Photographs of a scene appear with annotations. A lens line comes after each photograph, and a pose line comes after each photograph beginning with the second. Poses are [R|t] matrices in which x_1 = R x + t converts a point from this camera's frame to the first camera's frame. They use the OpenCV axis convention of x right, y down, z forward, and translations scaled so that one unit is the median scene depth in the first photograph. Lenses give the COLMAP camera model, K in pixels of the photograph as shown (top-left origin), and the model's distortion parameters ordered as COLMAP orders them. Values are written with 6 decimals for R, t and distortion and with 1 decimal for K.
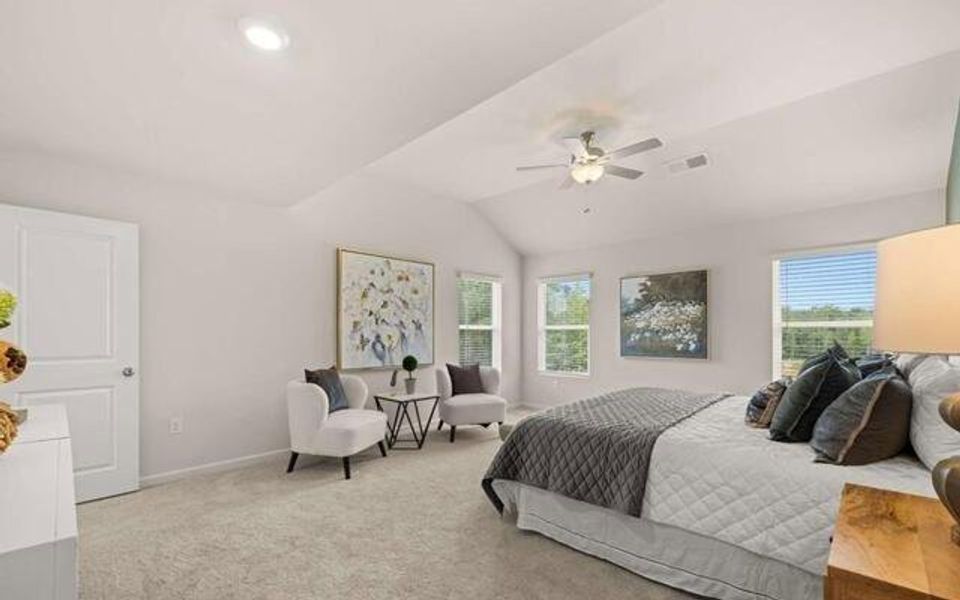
lens RADIAL K [[403.0, 0, 480.1], [0, 403.0, 323.0], [0, 0, 1]] dist [0.000108, 0.000086]
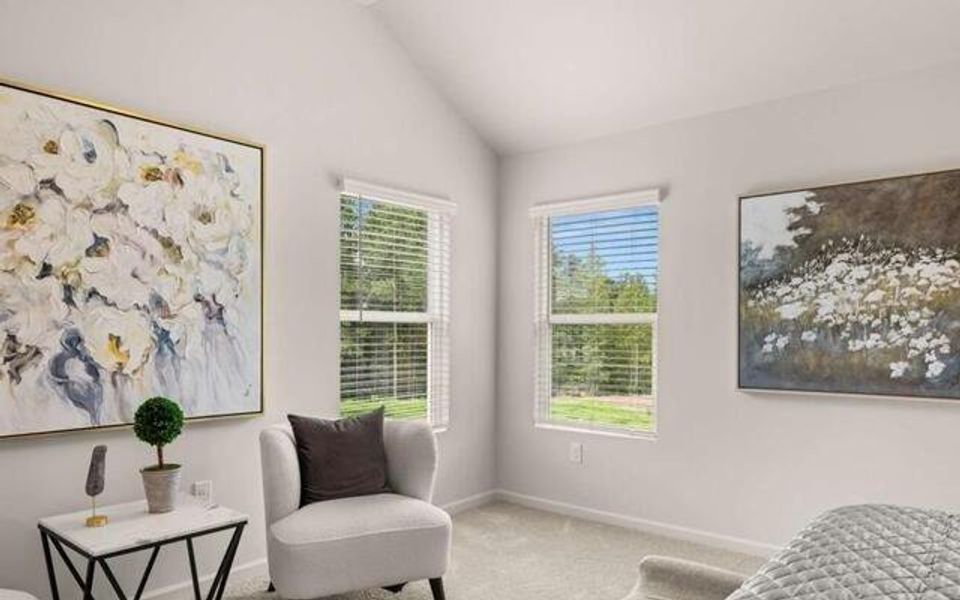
lens RADIAL K [[756.0, 0, 480.0], [0, 756.0, 300.0], [0, 0, 1]] dist [0.000210, -0.000528]
pose [[0.997074, 0.007594, 0.076058, 0.036801], [-0.006454, 0.999863, -0.015217, 0.006926], [-0.076163, 0.014681, 0.996987, 0.306804]]
